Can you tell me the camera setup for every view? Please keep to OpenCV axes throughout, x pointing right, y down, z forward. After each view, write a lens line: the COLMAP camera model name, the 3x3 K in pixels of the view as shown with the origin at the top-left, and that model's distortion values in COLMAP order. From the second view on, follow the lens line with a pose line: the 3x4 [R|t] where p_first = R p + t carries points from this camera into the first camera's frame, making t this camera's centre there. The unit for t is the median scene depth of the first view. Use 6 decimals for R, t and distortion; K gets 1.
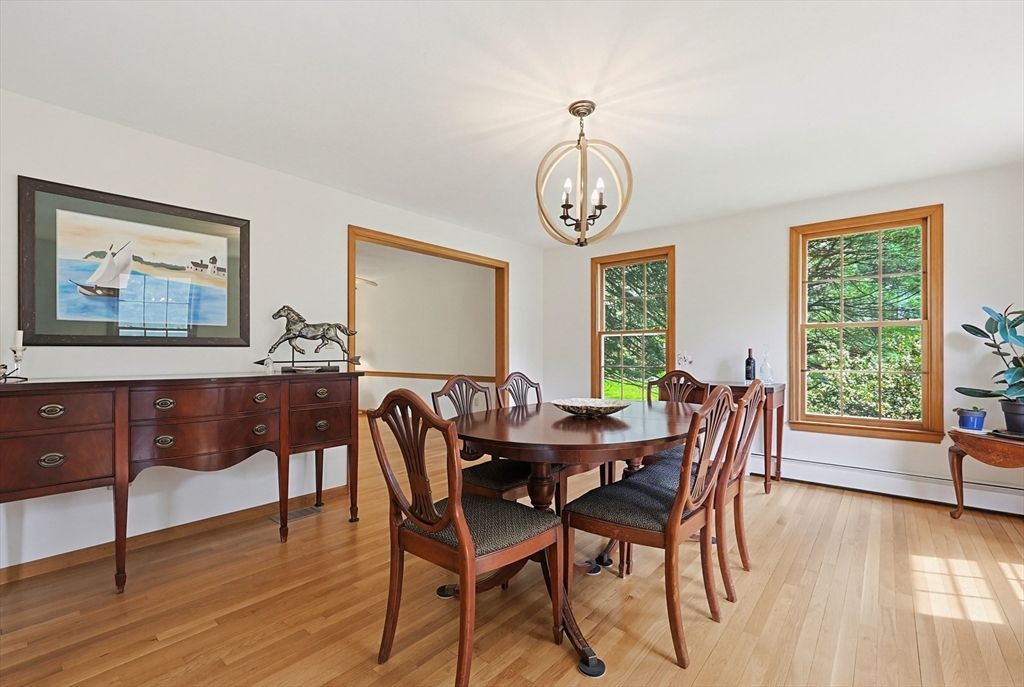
lens RADIAL K [[446.3, 0, 515.5], [0, 446.3, 350.3], [0, 0, 1]] dist [-0.005440, 0.001091]
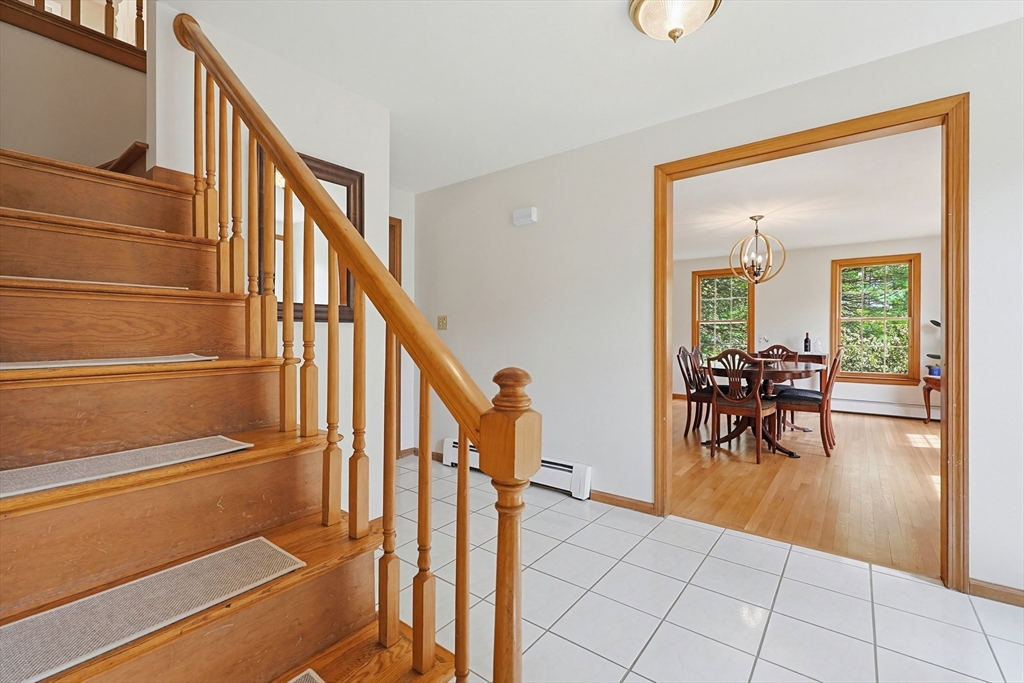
lens RADIAL K [[446.3, 0, 519.1], [0, 446.3, 334.8], [0, 0, 1]] dist [-0.005440, 0.001091]
pose [[0.998933, -0.000883, 0.046167, -0.754458], [0.000629, 0.999985, 0.005520, -0.007458], [-0.046171, -0.005485, 0.998918, -0.735694]]
